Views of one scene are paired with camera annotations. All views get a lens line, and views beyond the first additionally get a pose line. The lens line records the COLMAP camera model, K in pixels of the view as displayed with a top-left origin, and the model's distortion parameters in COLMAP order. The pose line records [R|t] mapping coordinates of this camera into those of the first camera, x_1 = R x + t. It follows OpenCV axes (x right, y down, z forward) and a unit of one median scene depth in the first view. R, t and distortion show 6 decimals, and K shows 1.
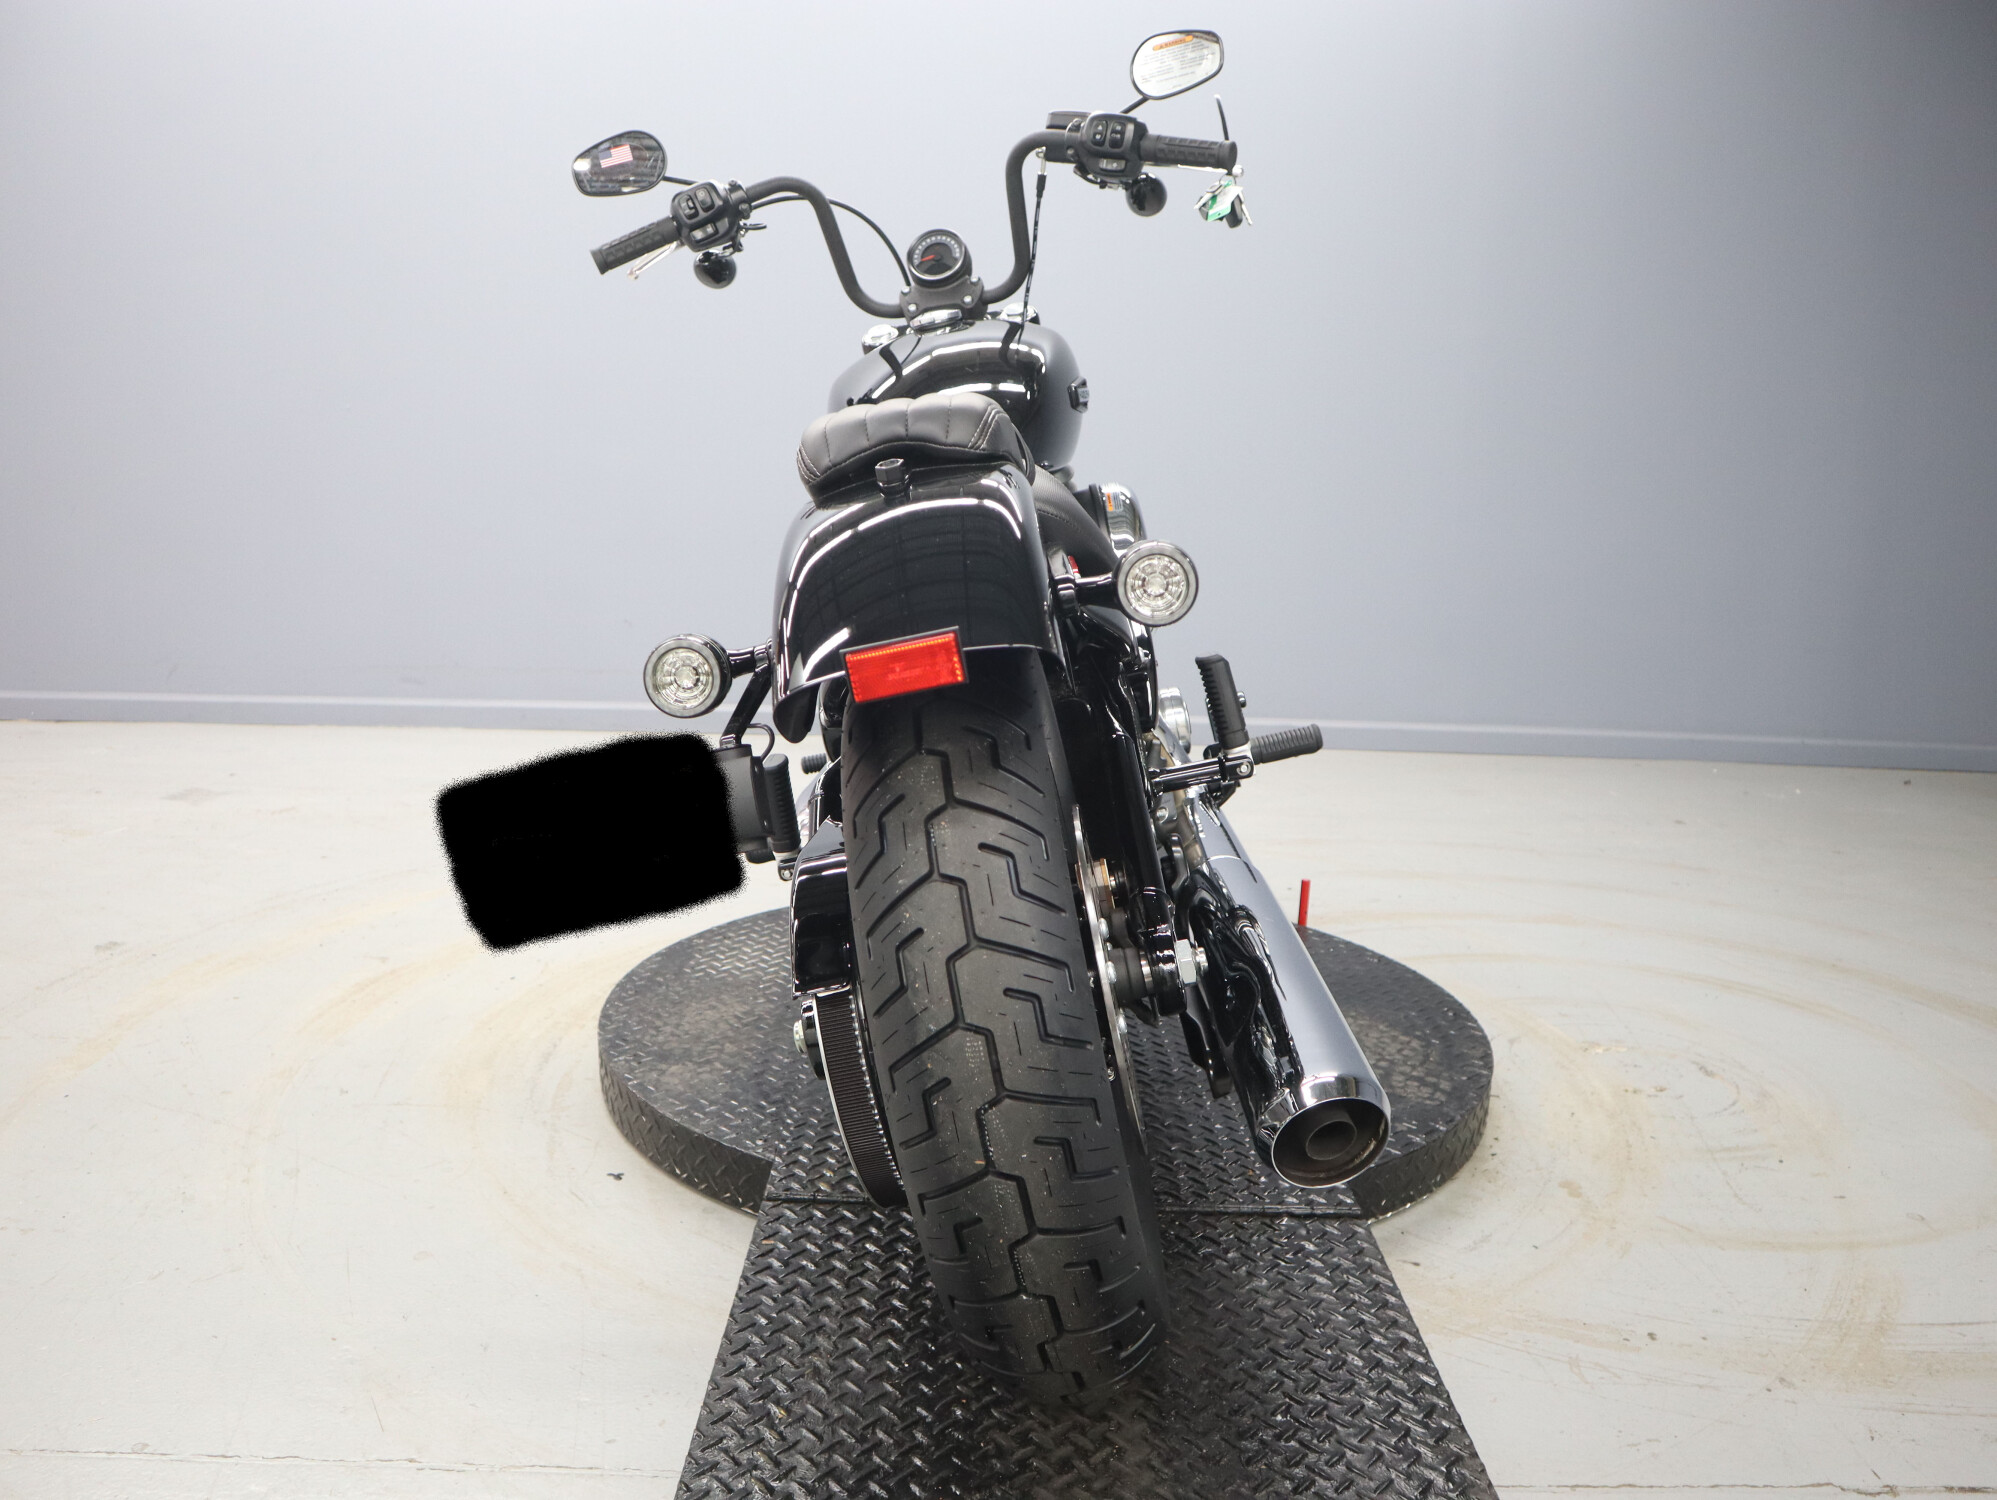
lens RADIAL K [[1598.1, 0, 998.5], [0, 1598.1, 750.0], [0, 0, 1]] dist [-0.128550, 0.079466]
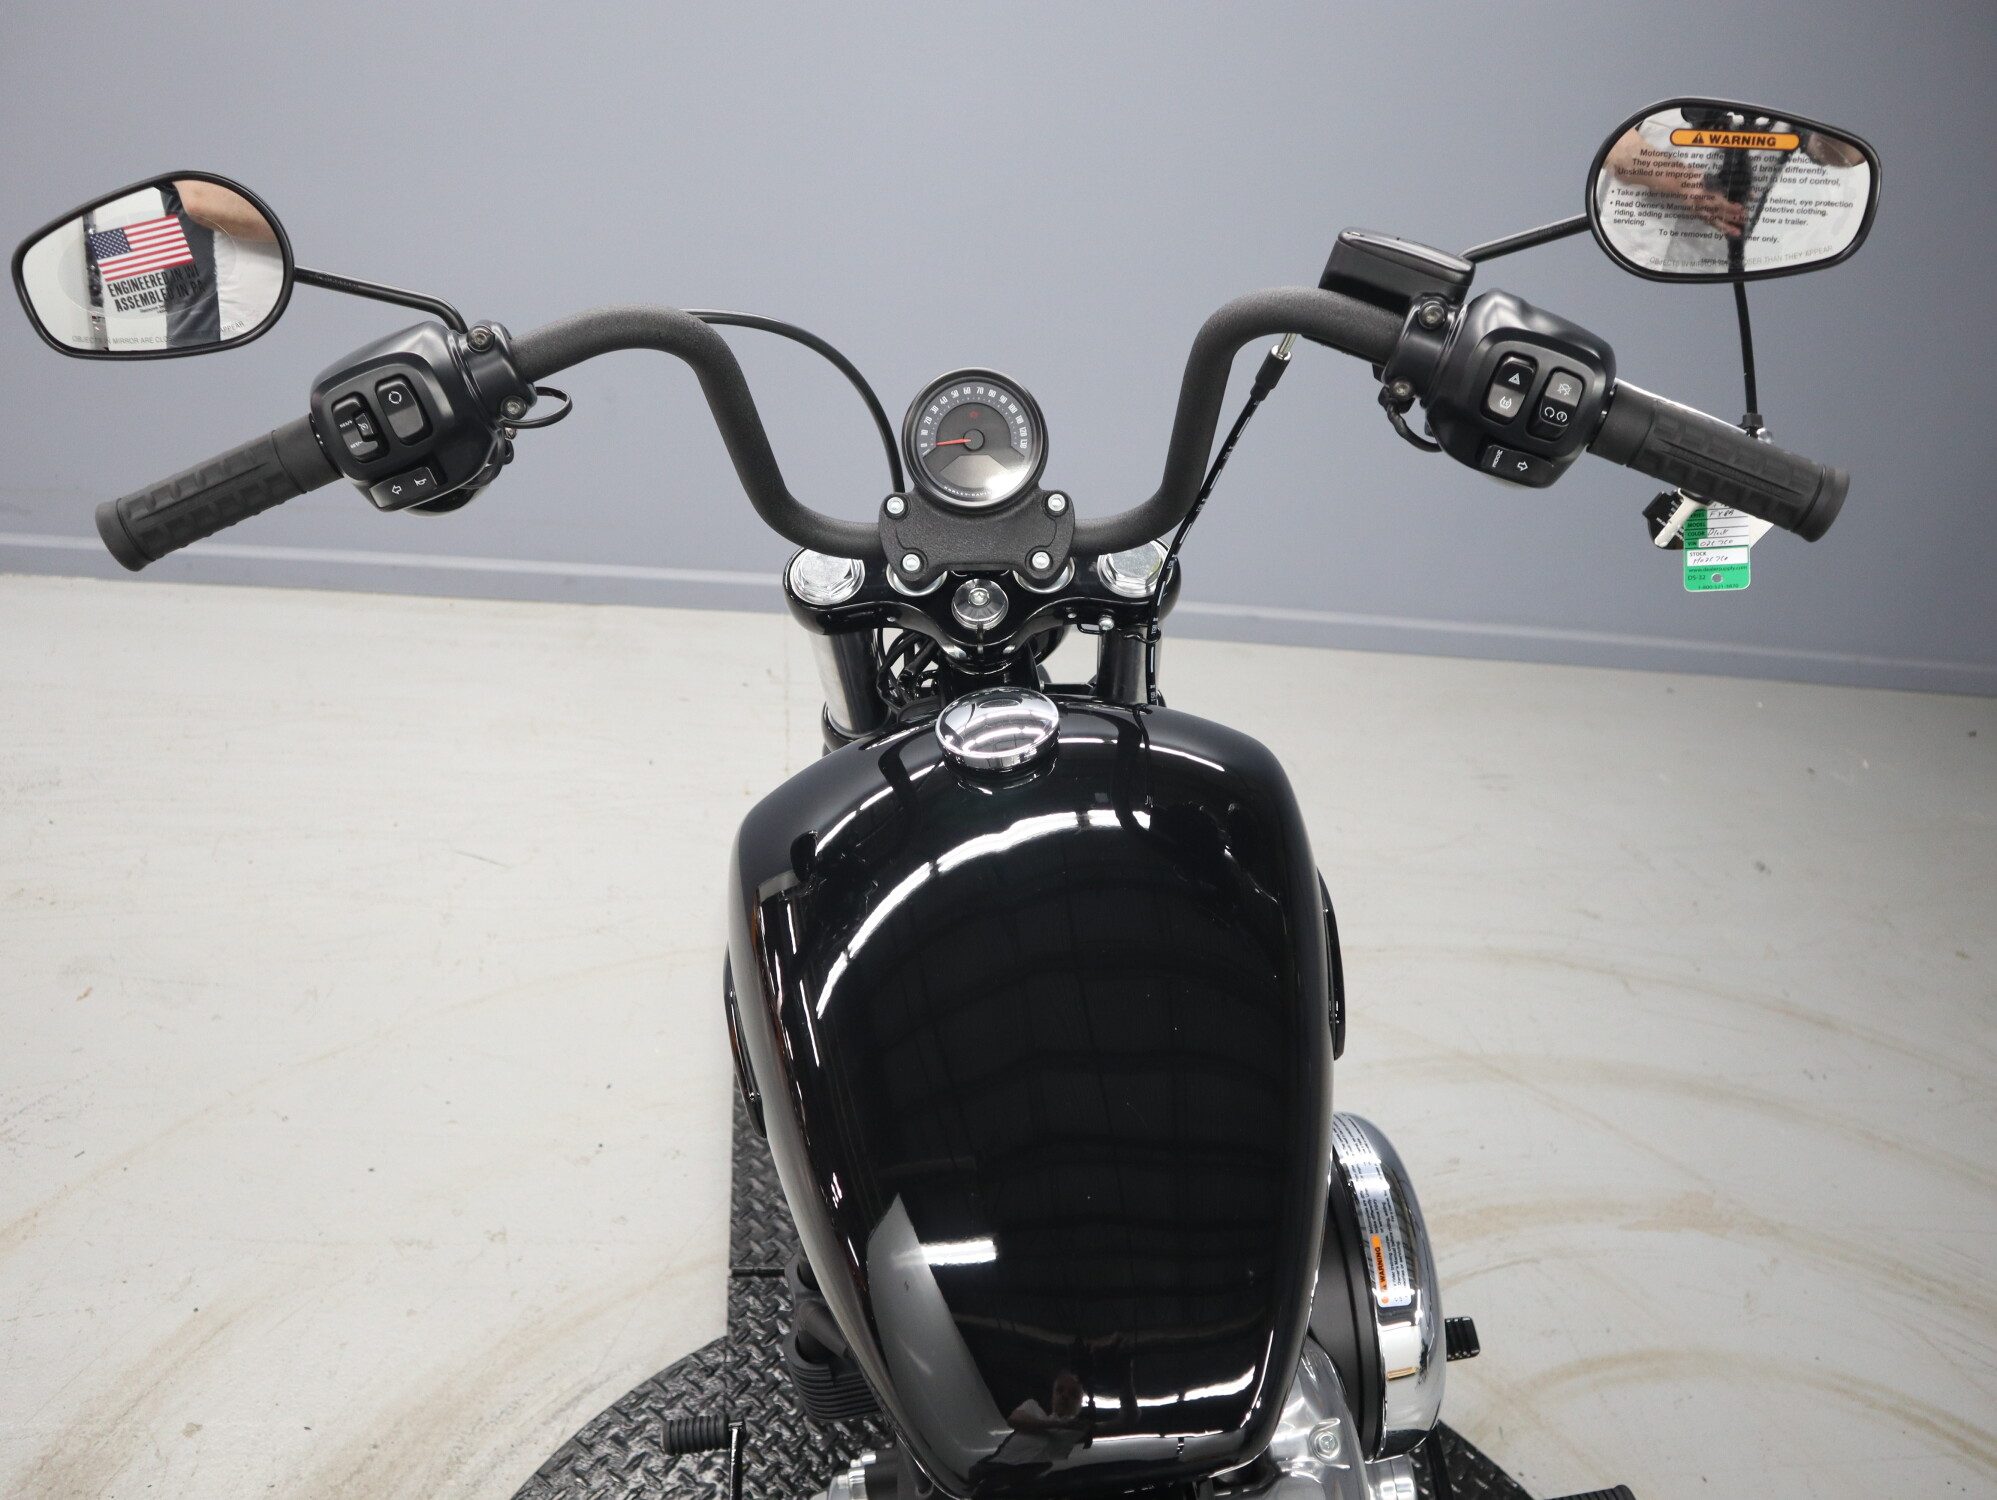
lens RADIAL K [[1578.9, 0, 994.8], [0, 1578.9, 763.8], [0, 0, 1]] dist [-0.120816, 0.077037]
pose [[0.988159, 0.027567, 0.150934, -0.101044], [-0.078476, 0.936122, 0.342807, -0.400605], [-0.131843, -0.350593, 0.927201, 0.610559]]
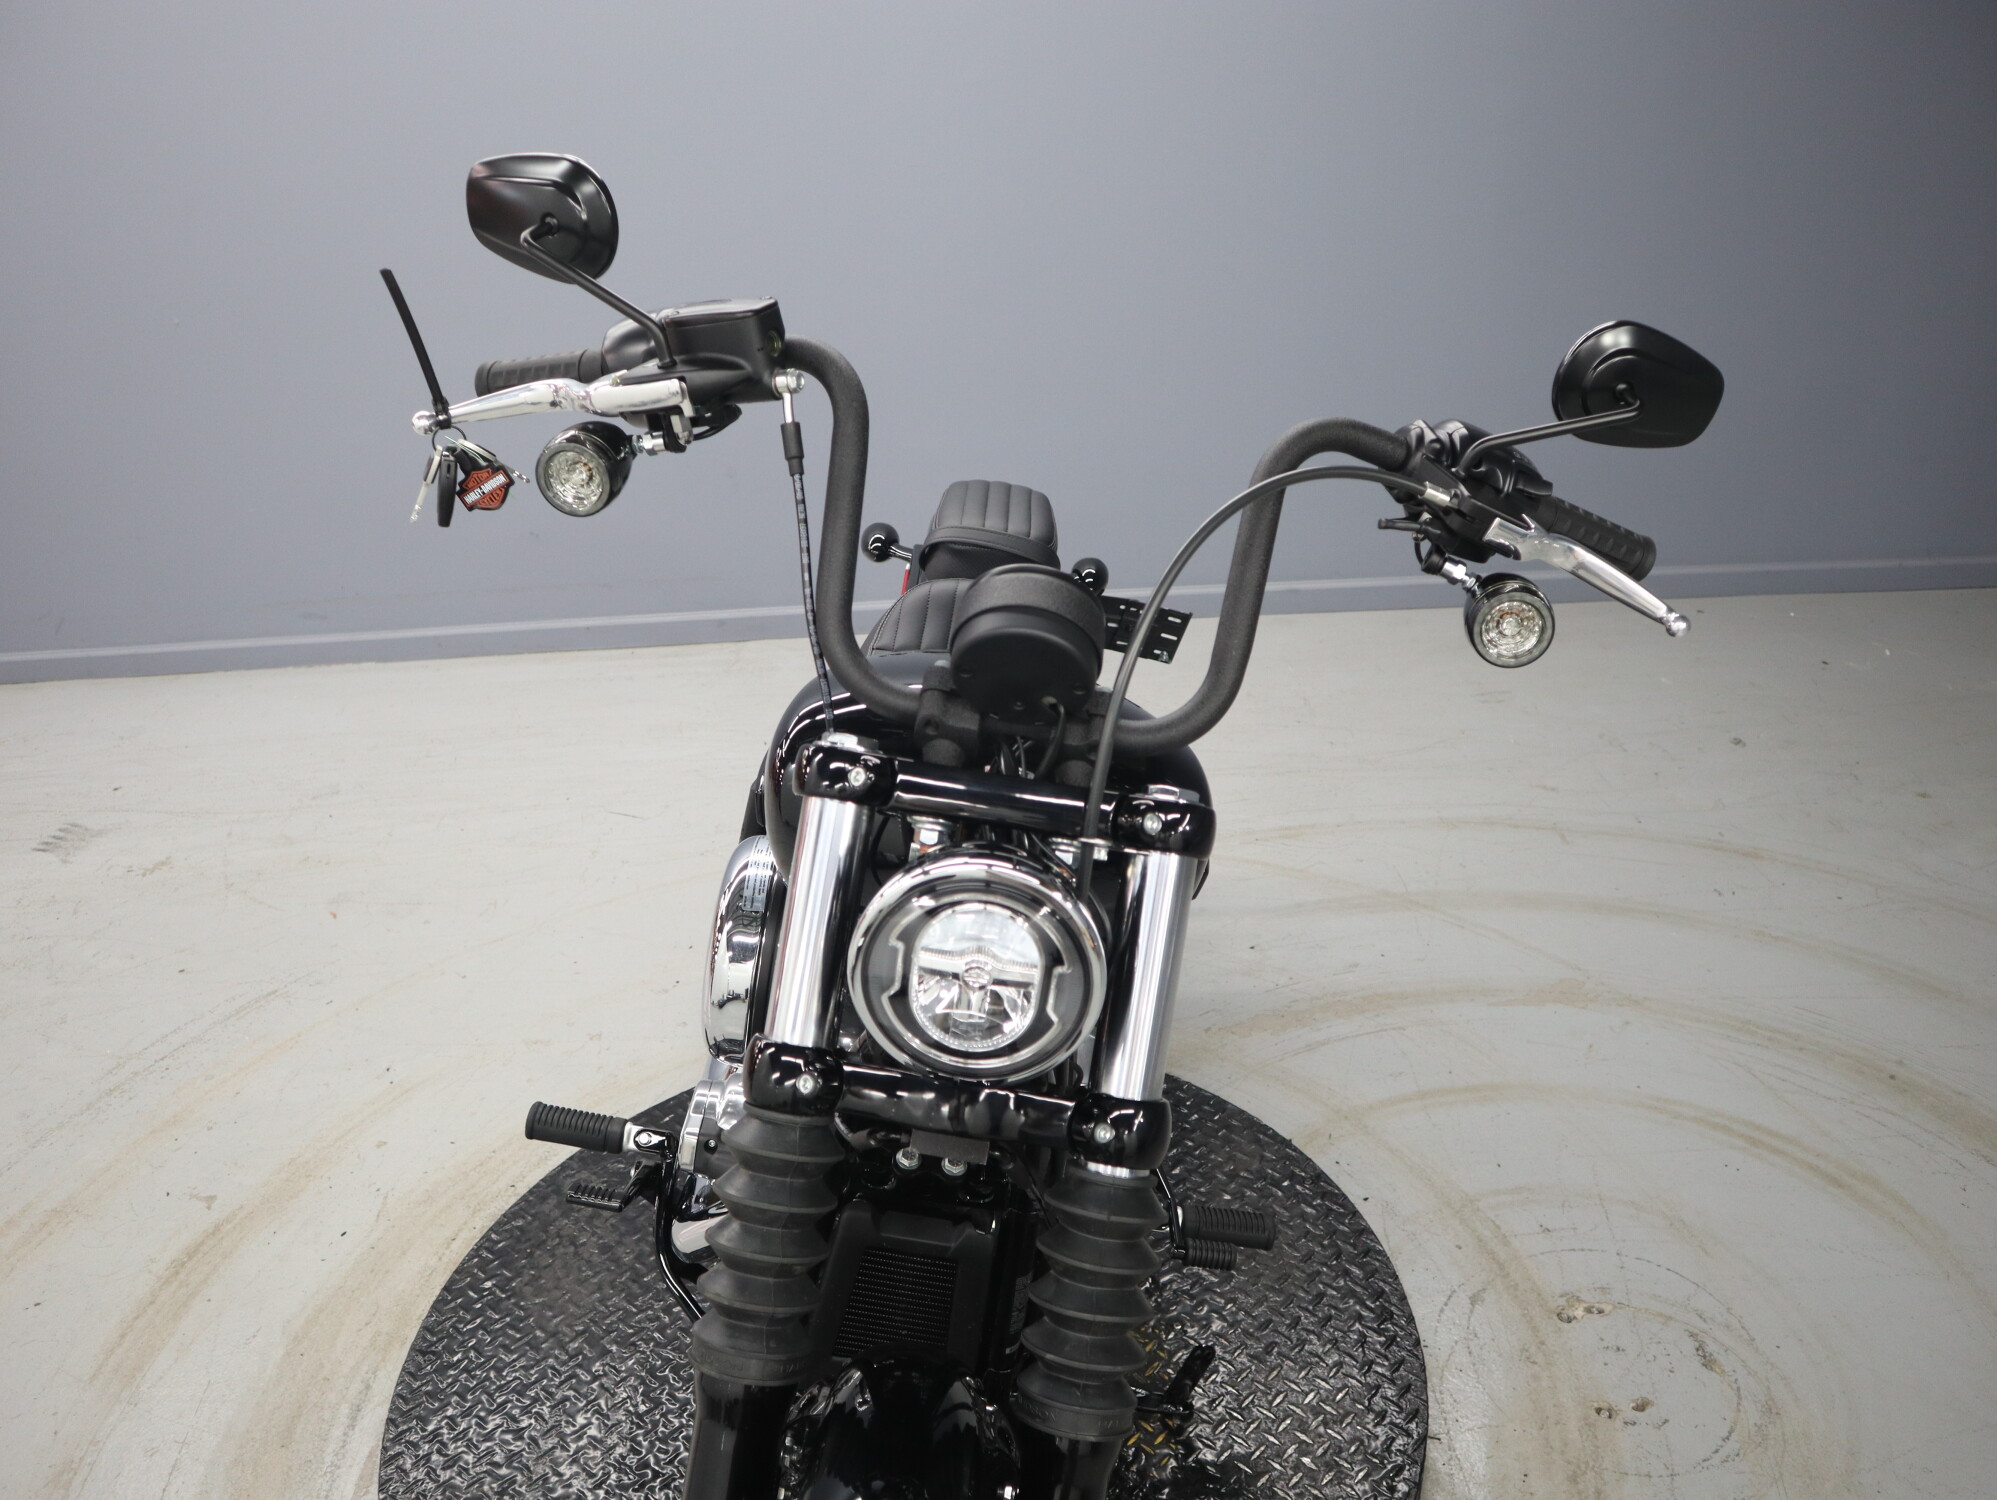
lens RADIAL K [[1598.1, 0, 998.5], [0, 1598.1, 750.0], [0, 0, 1]] dist [-0.128550, 0.079466]
pose [[0.995405, -0.065837, -0.069529, 0.155847], [0.081970, 0.961215, 0.263338, -0.353604], [0.049494, -0.267827, 0.962195, 0.270614]]
